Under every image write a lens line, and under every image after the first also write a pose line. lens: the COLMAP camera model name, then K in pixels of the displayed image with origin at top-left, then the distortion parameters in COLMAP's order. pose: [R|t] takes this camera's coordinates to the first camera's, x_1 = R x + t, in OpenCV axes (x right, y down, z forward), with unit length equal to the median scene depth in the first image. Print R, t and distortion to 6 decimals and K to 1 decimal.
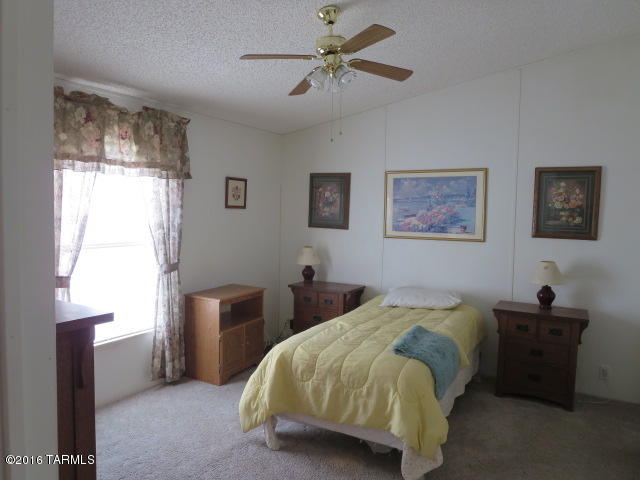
lens RADIAL K [[456.9, 0, 319.6], [0, 456.9, 241.4], [0, 0, 1]] dist [-0.031040, -0.001572]
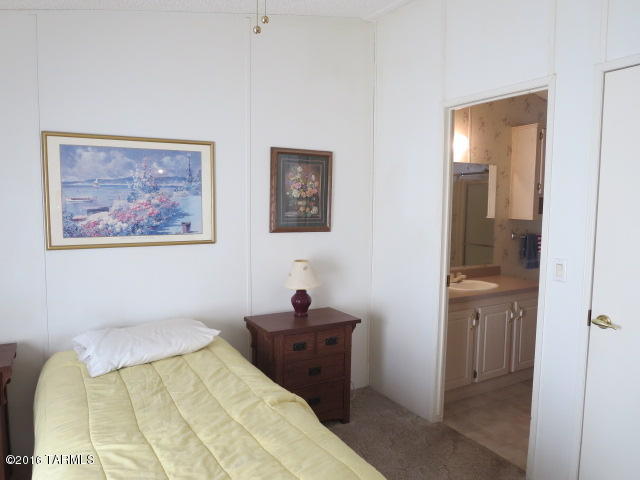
lens RADIAL K [[456.9, 0, 319.6], [0, 456.9, 241.4], [0, 0, 1]] dist [-0.031040, -0.001572]
pose [[0.503513, -0.086756, 0.859621, -0.182328], [0.058688, 0.996082, 0.066152, -0.039804], [-0.861992, 0.017142, 0.506632, 0.474420]]
